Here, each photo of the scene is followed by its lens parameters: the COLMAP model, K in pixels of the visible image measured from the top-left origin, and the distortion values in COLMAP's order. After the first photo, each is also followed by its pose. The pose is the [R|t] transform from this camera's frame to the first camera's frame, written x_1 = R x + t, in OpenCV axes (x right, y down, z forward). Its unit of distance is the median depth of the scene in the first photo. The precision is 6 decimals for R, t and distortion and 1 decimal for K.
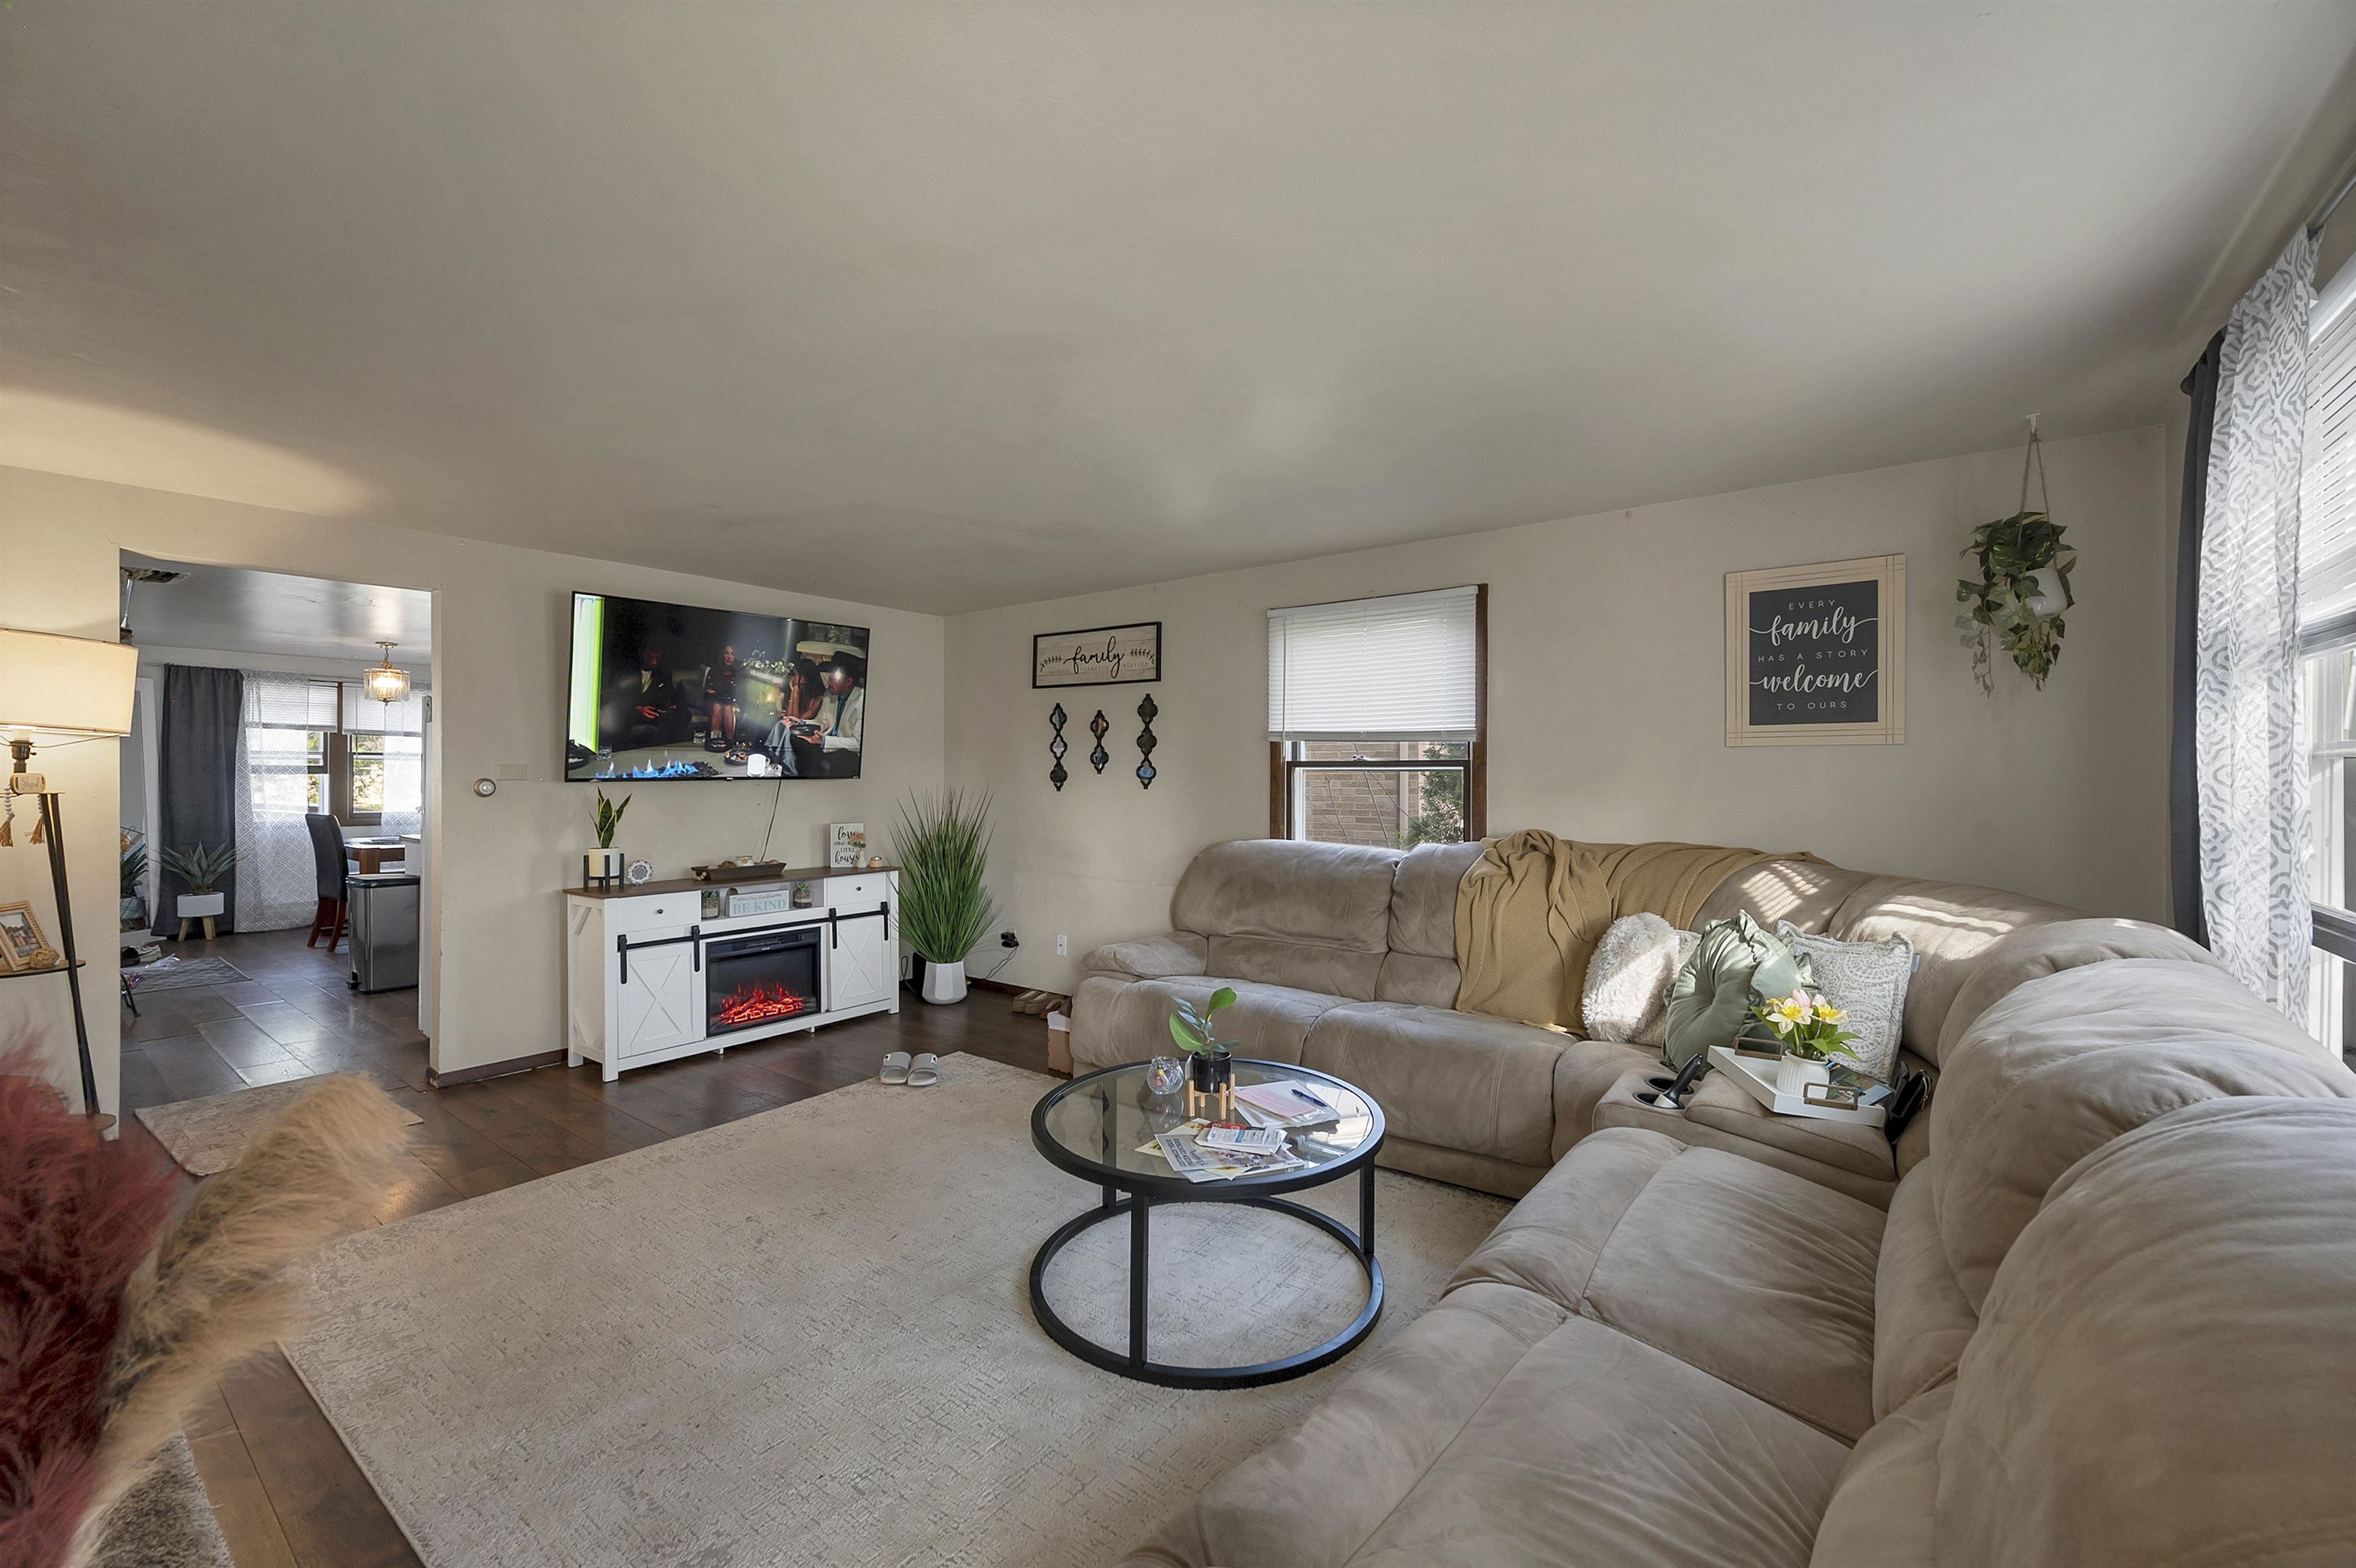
lens RADIAL K [[936.2, 0, 1178.0], [0, 936.2, 784.0], [0, 0, 1]] dist [-0.000027, 0.000057]
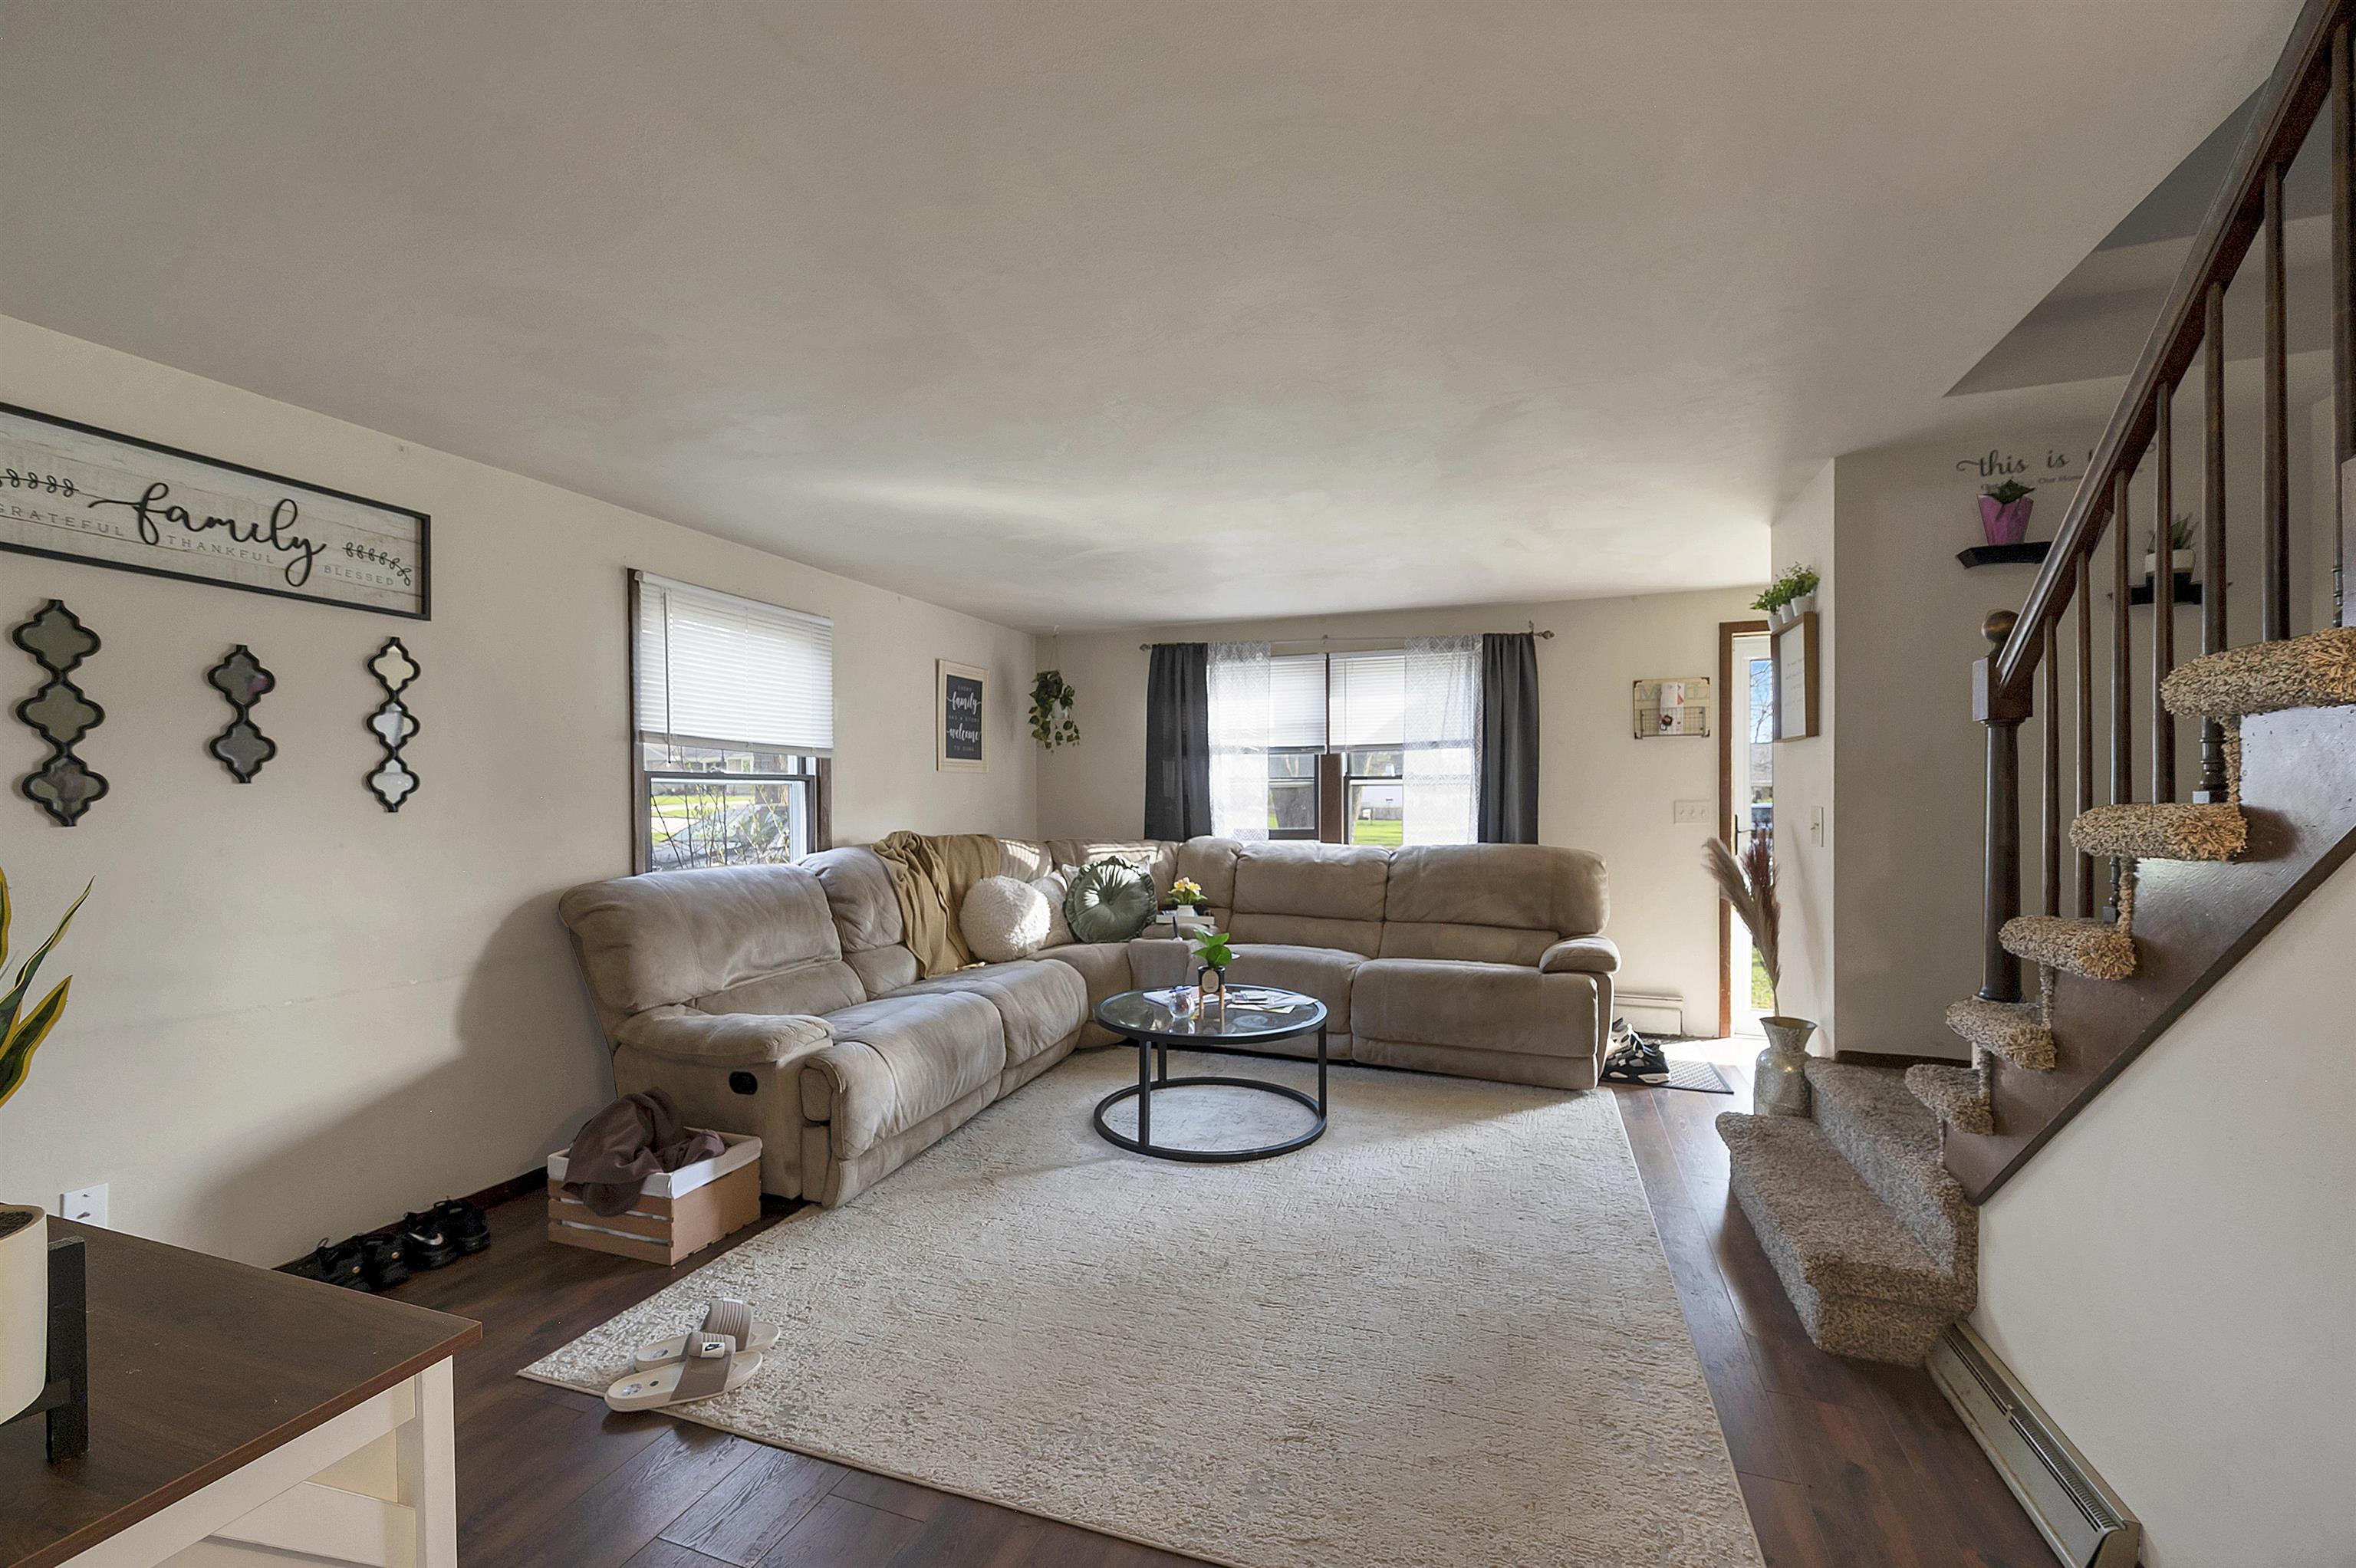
lens RADIAL K [[976.3, 0, 1178.0], [0, 976.3, 784.0], [0, 0, 1]] dist [-0.000229, -0.000050]
pose [[-0.301895, 0.016648, 0.953196, -0.965409], [0.022038, 0.999702, -0.010480, 0.006425], [-0.953086, 0.017843, -0.302172, 1.010745]]
